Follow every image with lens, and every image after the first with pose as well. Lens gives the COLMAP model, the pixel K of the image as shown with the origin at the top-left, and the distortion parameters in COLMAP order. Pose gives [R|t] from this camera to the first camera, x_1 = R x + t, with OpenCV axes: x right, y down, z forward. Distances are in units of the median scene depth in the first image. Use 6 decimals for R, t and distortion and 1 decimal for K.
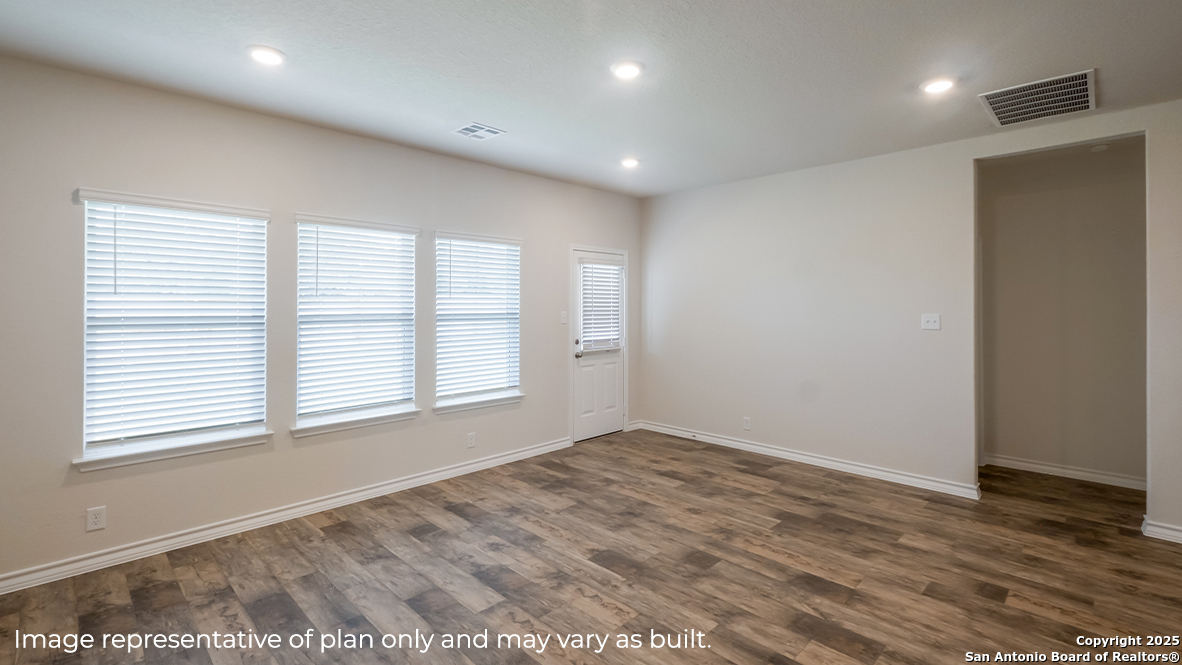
lens RADIAL K [[534.4, 0, 560.1], [0, 534.4, 306.7], [0, 0, 1]] dist [-0.001778, 0.001302]
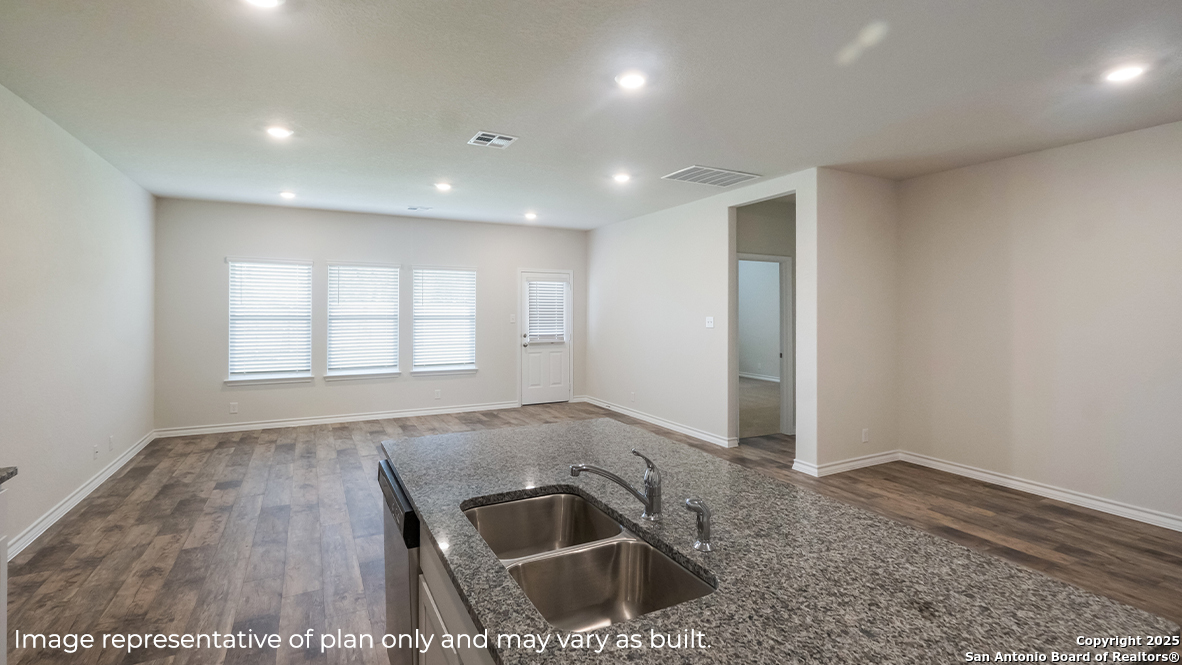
lens RADIAL K [[534.4, 0, 554.8], [0, 534.4, 309.3], [0, 0, 1]] dist [-0.001778, 0.001302]
pose [[0.950457, 0.000880, -0.310854, 0.686508], [-0.003295, 0.999968, -0.007244, 0.005371], [0.310837, 0.007909, 0.950430, -0.432458]]
